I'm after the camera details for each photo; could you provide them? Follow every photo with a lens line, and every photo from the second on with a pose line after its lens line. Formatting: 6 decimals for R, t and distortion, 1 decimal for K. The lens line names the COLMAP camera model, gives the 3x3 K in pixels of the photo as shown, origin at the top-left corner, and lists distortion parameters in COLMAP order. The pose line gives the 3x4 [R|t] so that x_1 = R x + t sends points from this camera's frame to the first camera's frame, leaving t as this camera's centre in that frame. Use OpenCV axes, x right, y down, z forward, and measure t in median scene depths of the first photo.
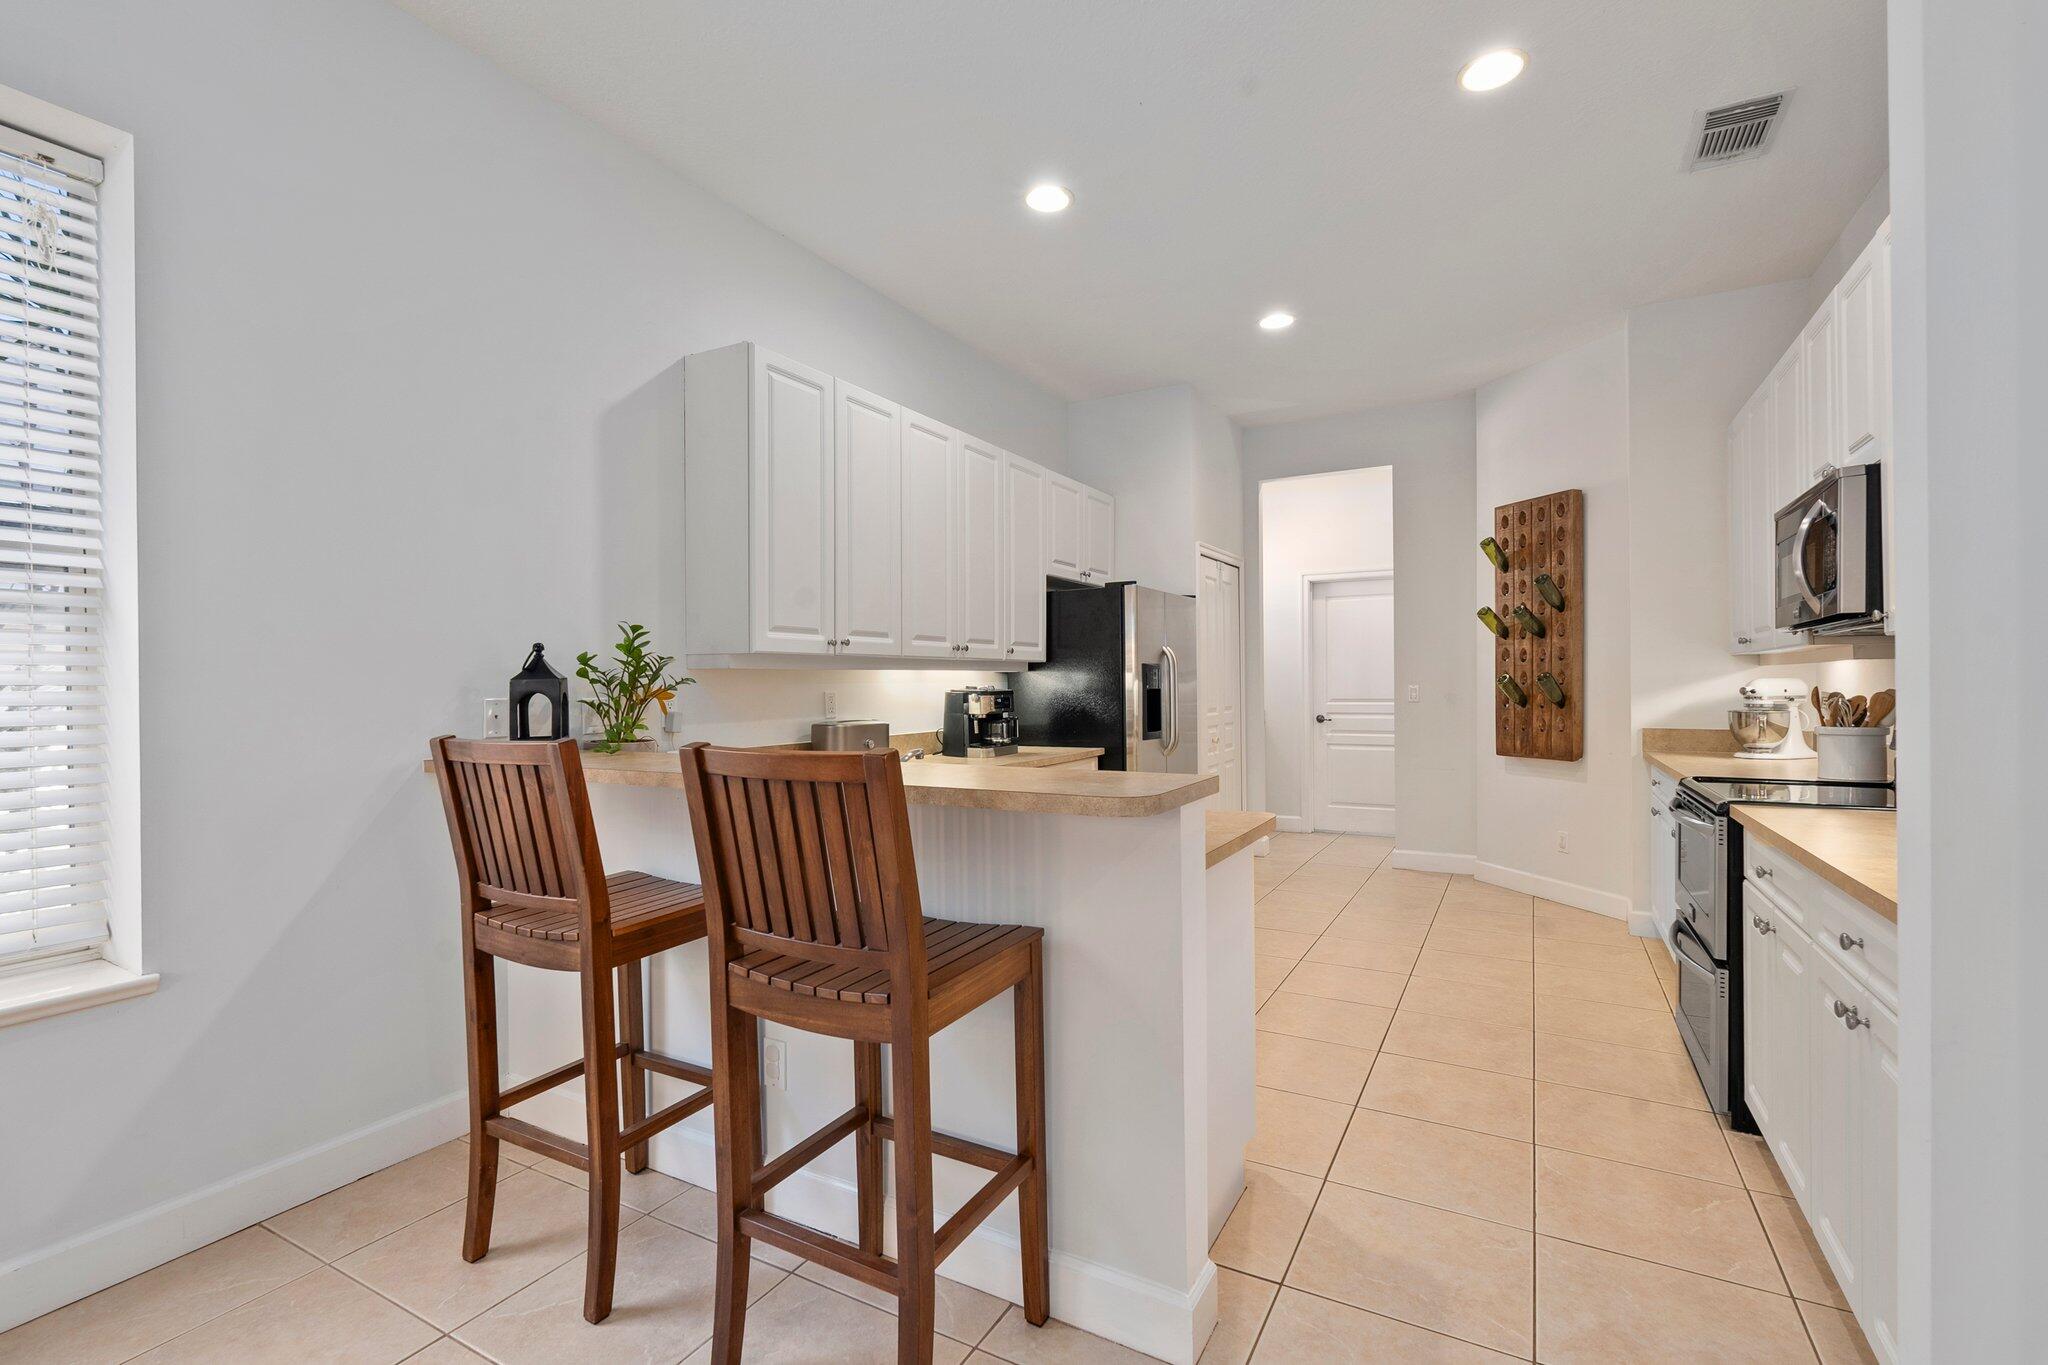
lens RADIAL K [[915.2, 0, 1026.9], [0, 915.2, 684.3], [0, 0, 1]] dist [-0.002579, -0.000303]
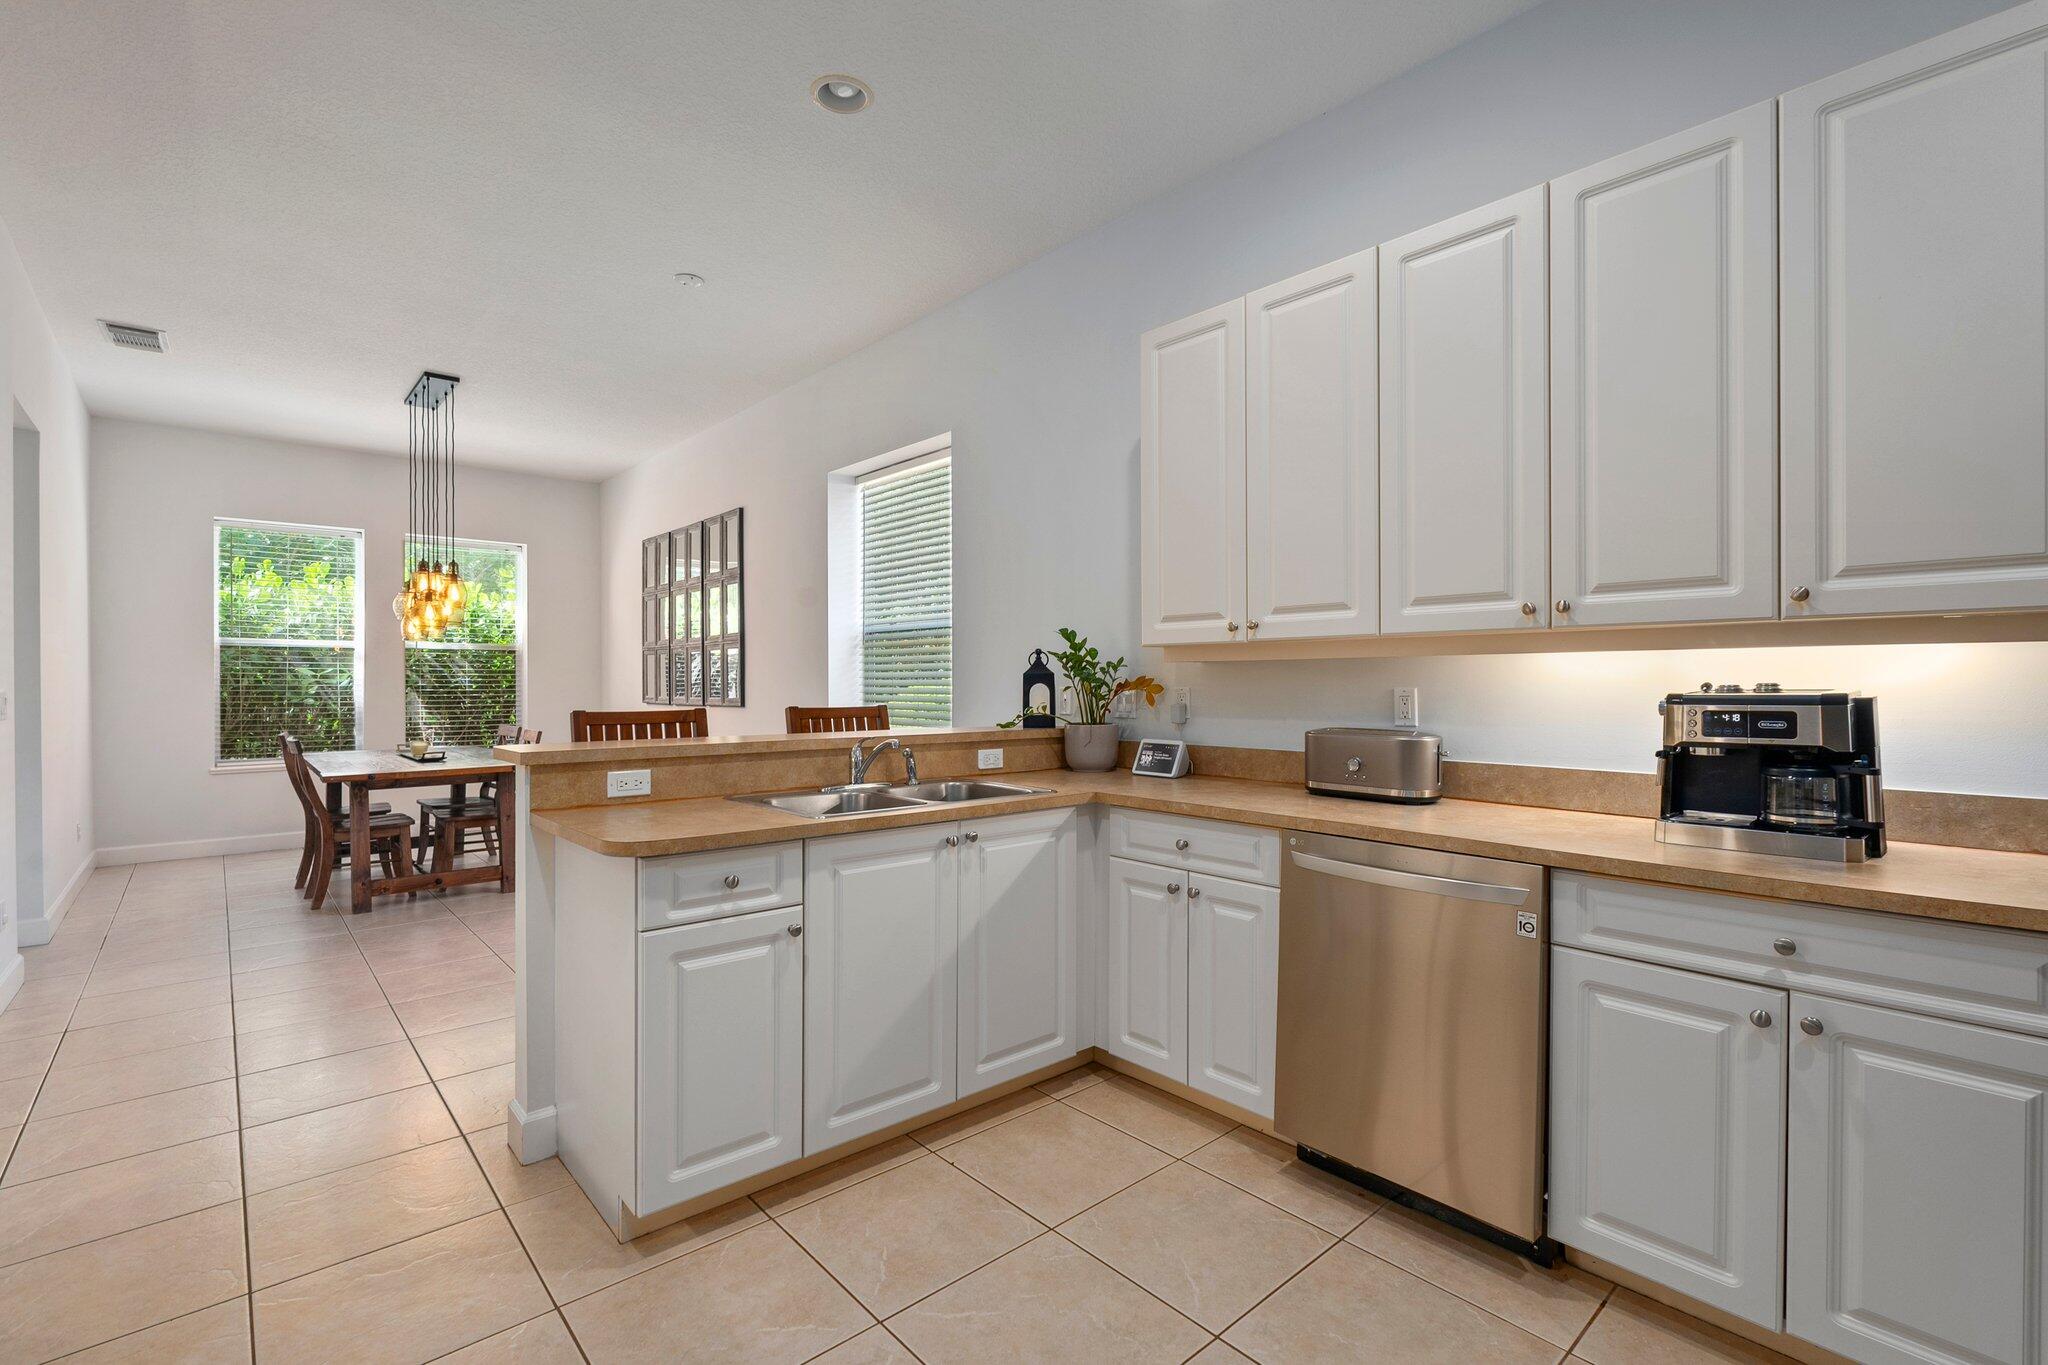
lens RADIAL K [[915.2, 0, 1026.9], [0, 915.2, 684.3], [0, 0, 1]] dist [-0.002579, -0.000303]
pose [[-0.332437, 0.010788, -0.943064, 0.595069], [0.002728, 0.999941, 0.010477, -0.003521], [0.943121, 0.000910, -0.332447, 1.052054]]
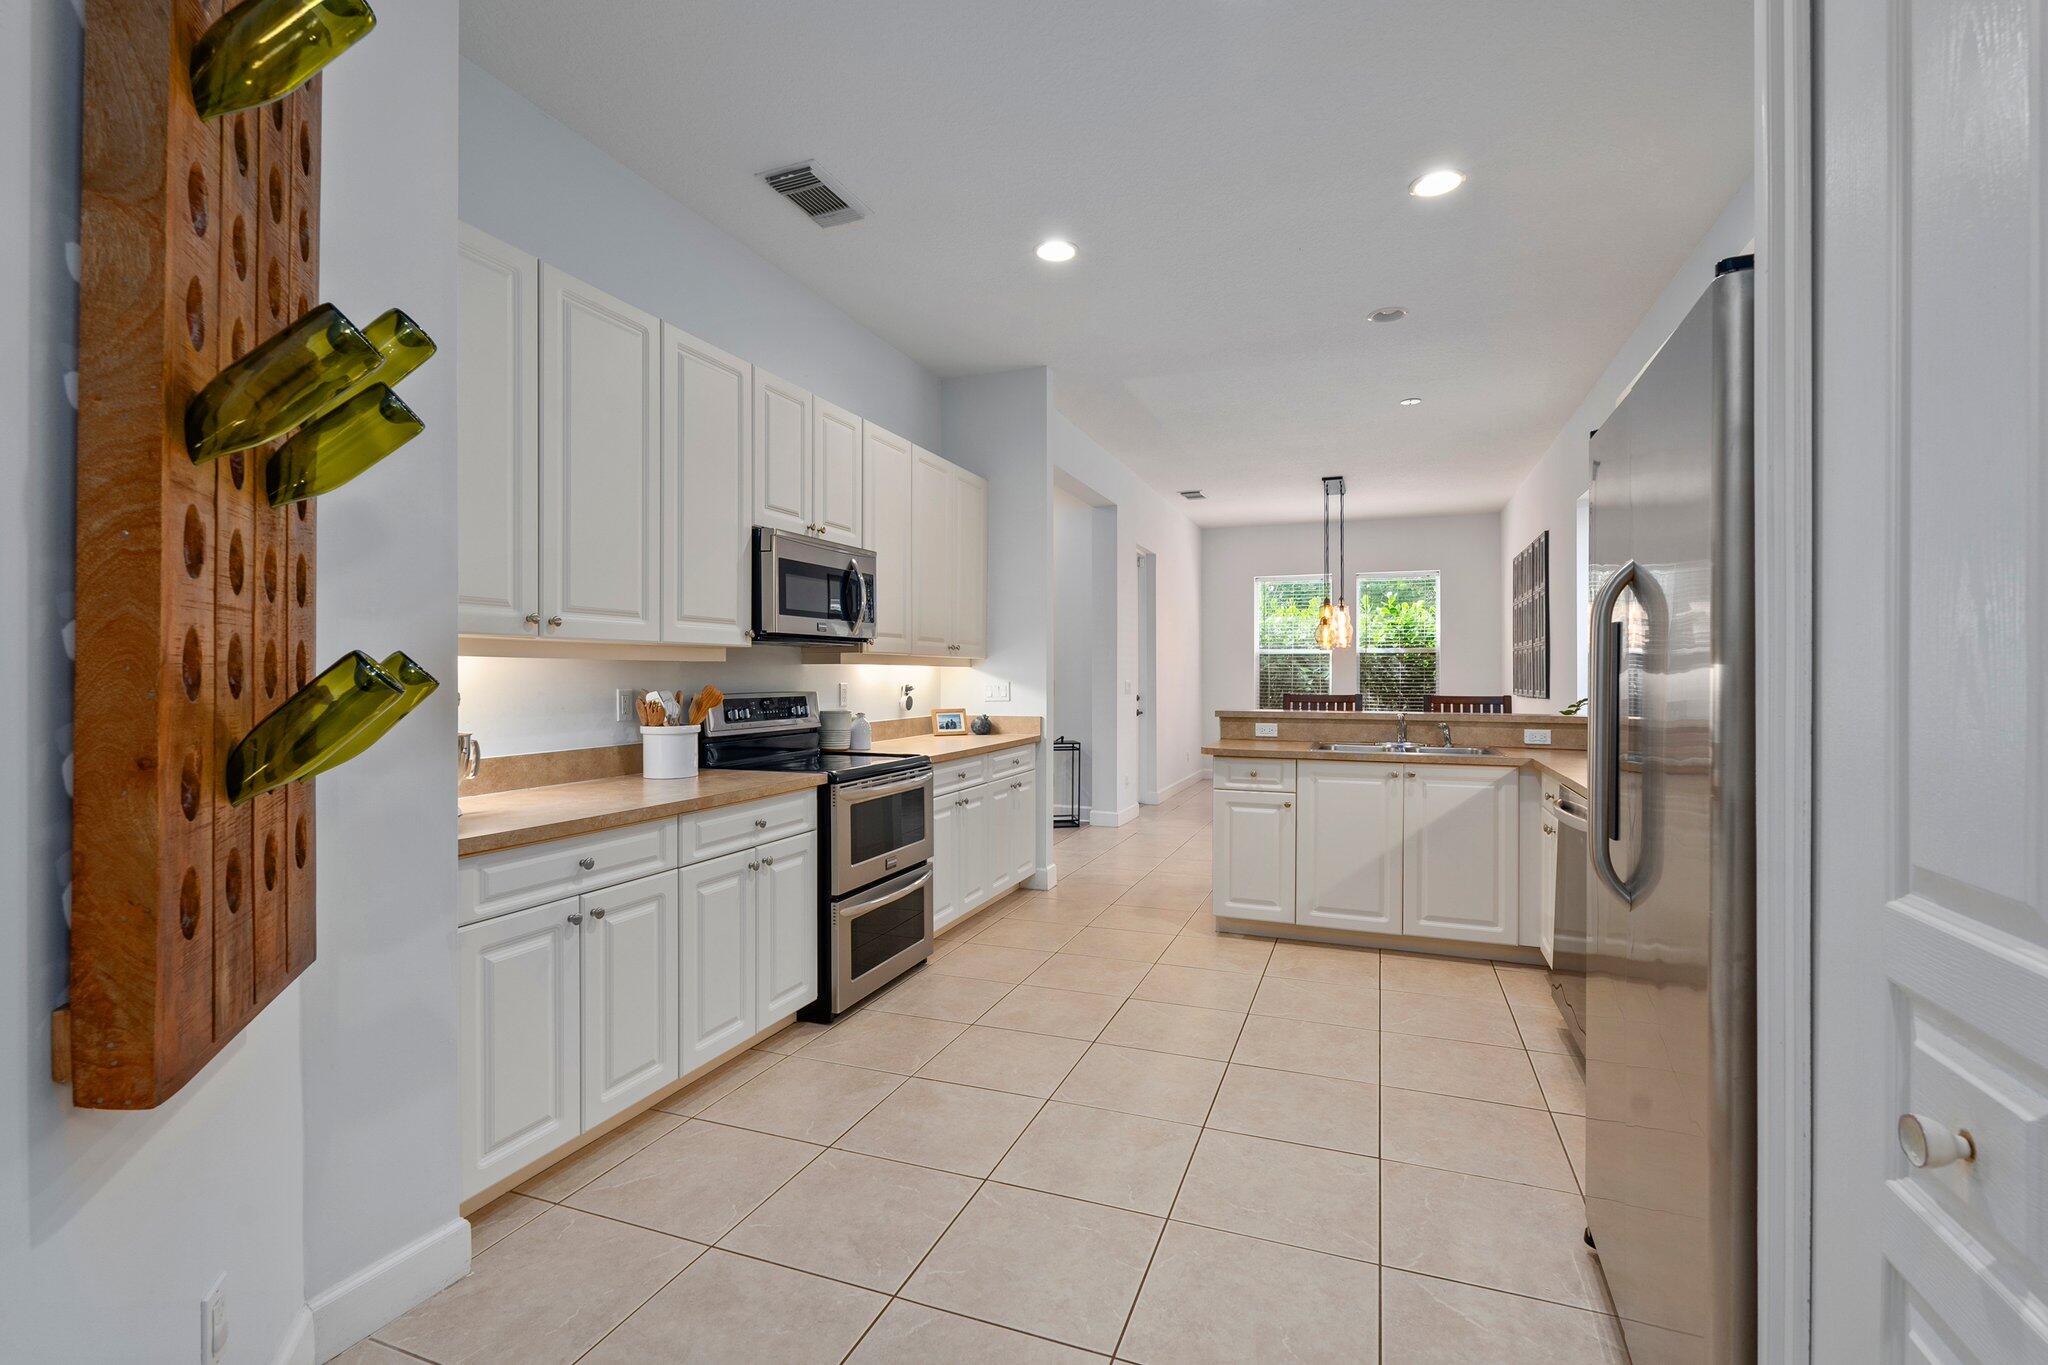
lens RADIAL K [[915.2, 0, 1026.9], [0, 915.2, 684.3], [0, 0, 1]] dist [-0.002579, -0.000303]
pose [[-0.990790, 0.008254, -0.135154, 0.572600], [0.006870, 0.999919, 0.010699, -0.005933], [0.135232, 0.009672, -0.990767, 1.827712]]
